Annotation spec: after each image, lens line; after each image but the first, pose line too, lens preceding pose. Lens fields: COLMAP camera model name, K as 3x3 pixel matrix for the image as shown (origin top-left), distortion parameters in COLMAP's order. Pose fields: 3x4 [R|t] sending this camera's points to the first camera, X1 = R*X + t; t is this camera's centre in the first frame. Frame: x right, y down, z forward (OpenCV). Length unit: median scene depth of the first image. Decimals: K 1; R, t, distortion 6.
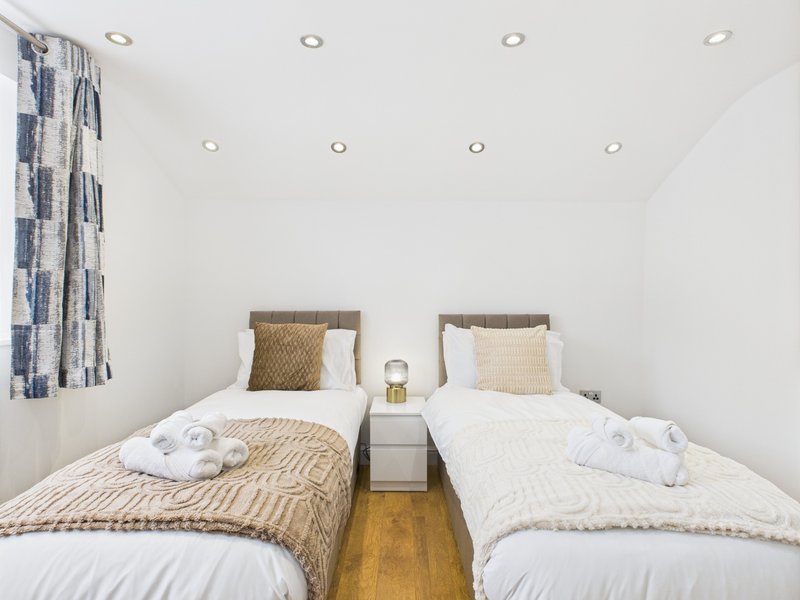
lens RADIAL K [[422.2, 0, 408.3], [0, 422.2, 302.1], [0, 0, 1]] dist [0.000323, 0.000862]
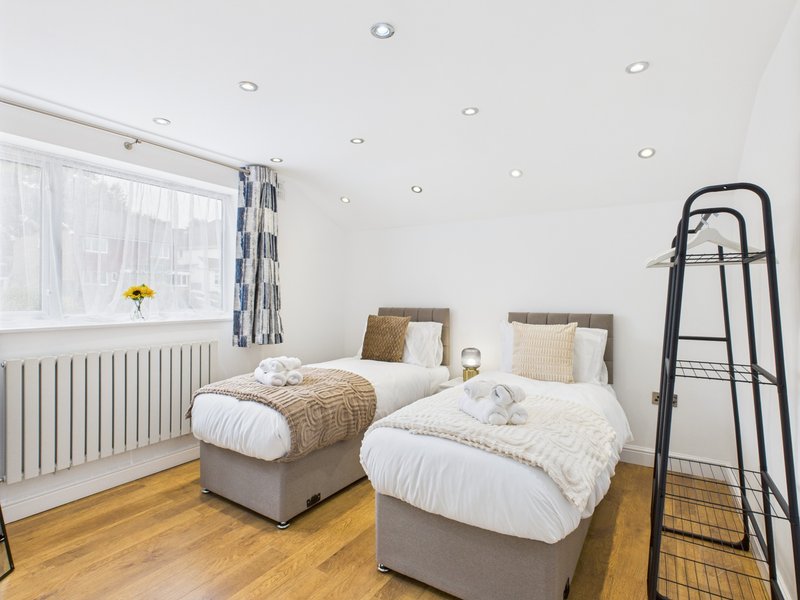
lens RADIAL K [[422.2, 0, 403.6], [0, 422.2, 297.8], [0, 0, 1]] dist [0.000323, 0.000862]
pose [[0.846786, 0.002447, -0.531928, 0.798645], [-0.008765, 0.999918, -0.009355, 0.003398], [0.531861, 0.012584, 0.846738, -0.286751]]
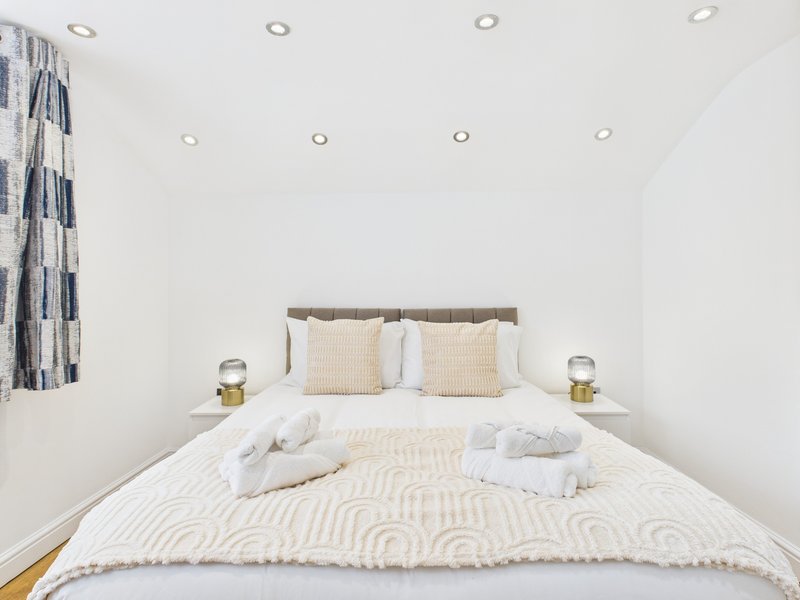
lens RADIAL K [[422.2, 0, 413.3], [0, 422.2, 285.7], [0, 0, 1]] dist [0.000323, 0.000862]
pose [[0.999723, -0.012295, -0.020081, 0.095542], [0.011715, 0.999518, -0.028748, 0.002978], [0.020425, 0.028505, 0.999385, 0.056849]]
